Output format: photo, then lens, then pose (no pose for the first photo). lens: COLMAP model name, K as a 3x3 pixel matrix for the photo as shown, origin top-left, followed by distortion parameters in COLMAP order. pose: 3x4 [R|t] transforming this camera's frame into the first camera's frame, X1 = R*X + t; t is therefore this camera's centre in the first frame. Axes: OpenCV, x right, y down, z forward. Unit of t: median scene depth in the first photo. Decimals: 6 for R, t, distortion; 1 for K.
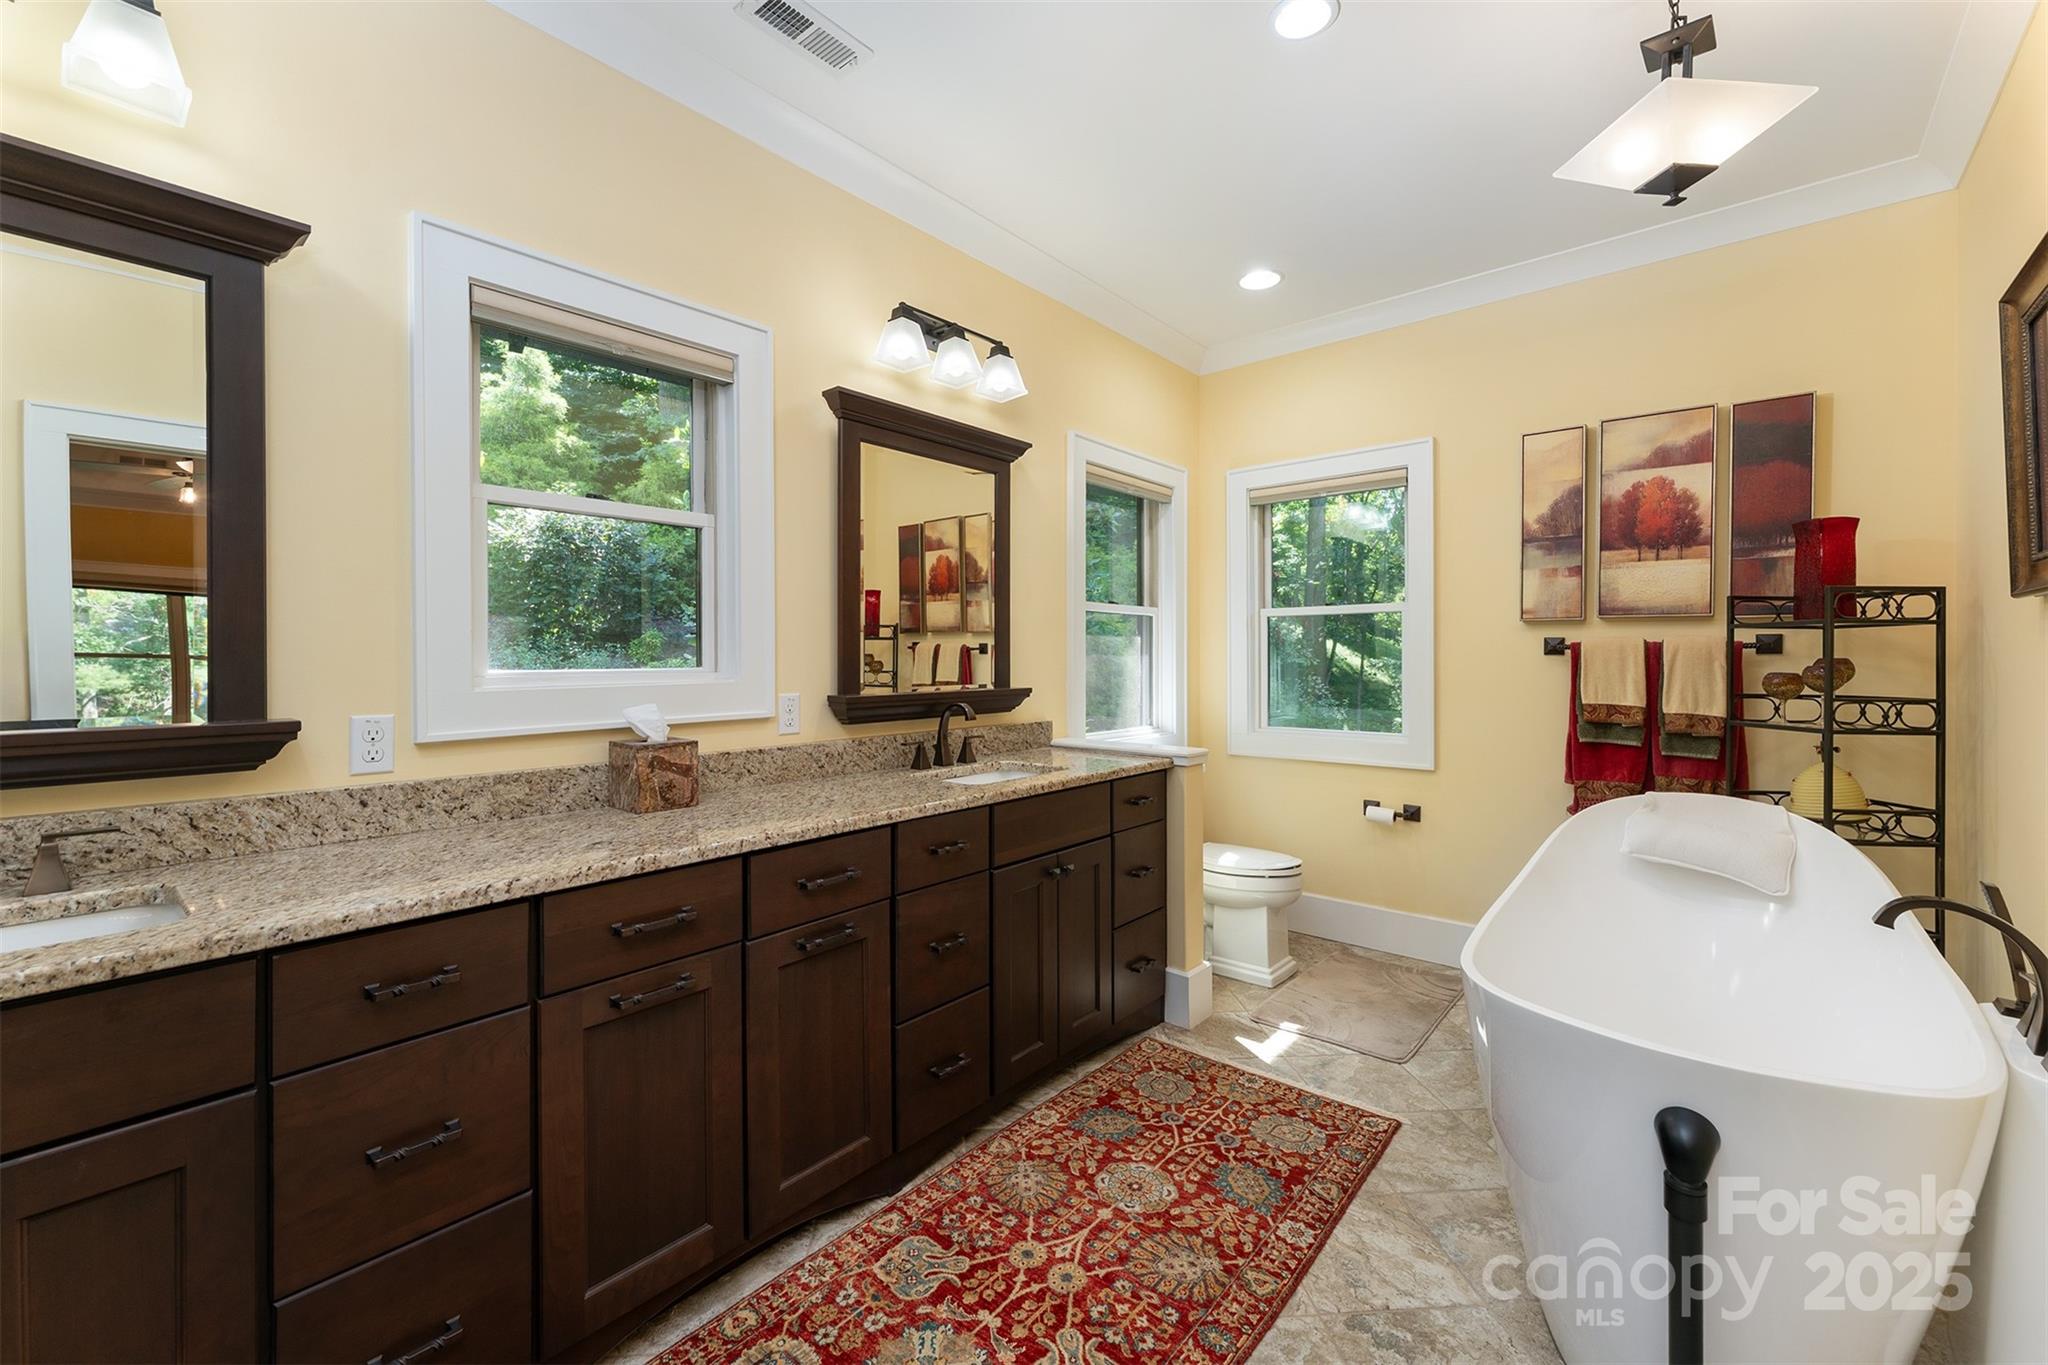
lens RADIAL K [[824.4, 0, 1007.8], [0, 824.4, 664.7], [0, 0, 1]] dist [0.002776, 0.000037]
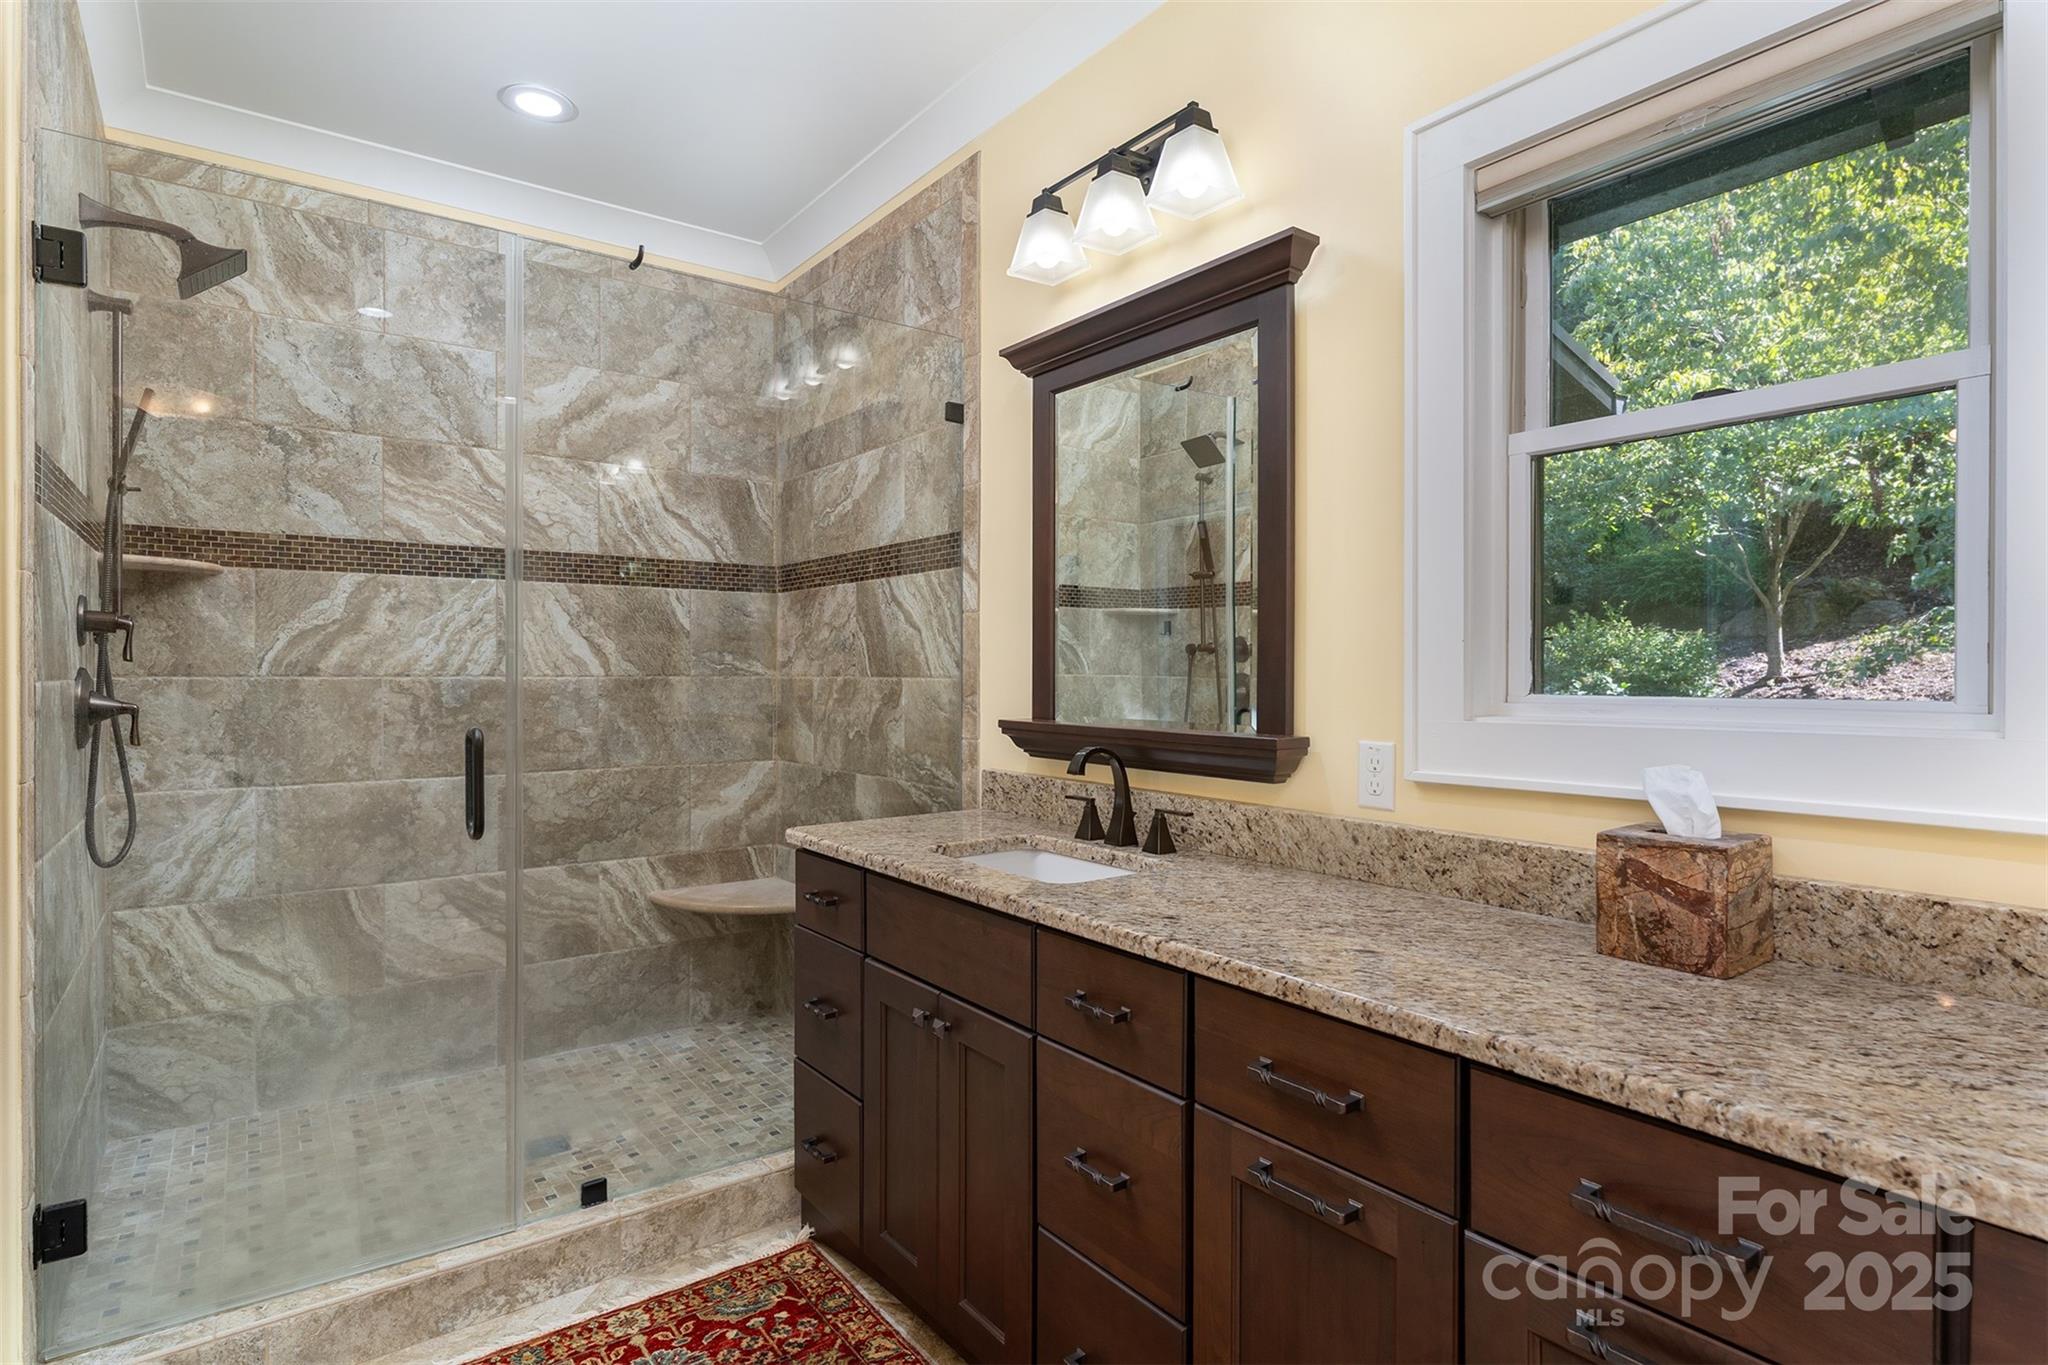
lens RADIAL K [[1039.7, 0, 1025.1], [0, 1039.7, 670.1], [0, 0, 1]] dist [0.000738, 0.000317]
pose [[-0.190268, 0.003888, -0.981724, 0.378695], [-0.010901, 0.999922, 0.006072, -0.017241], [0.981672, 0.011857, -0.190211, 0.840751]]
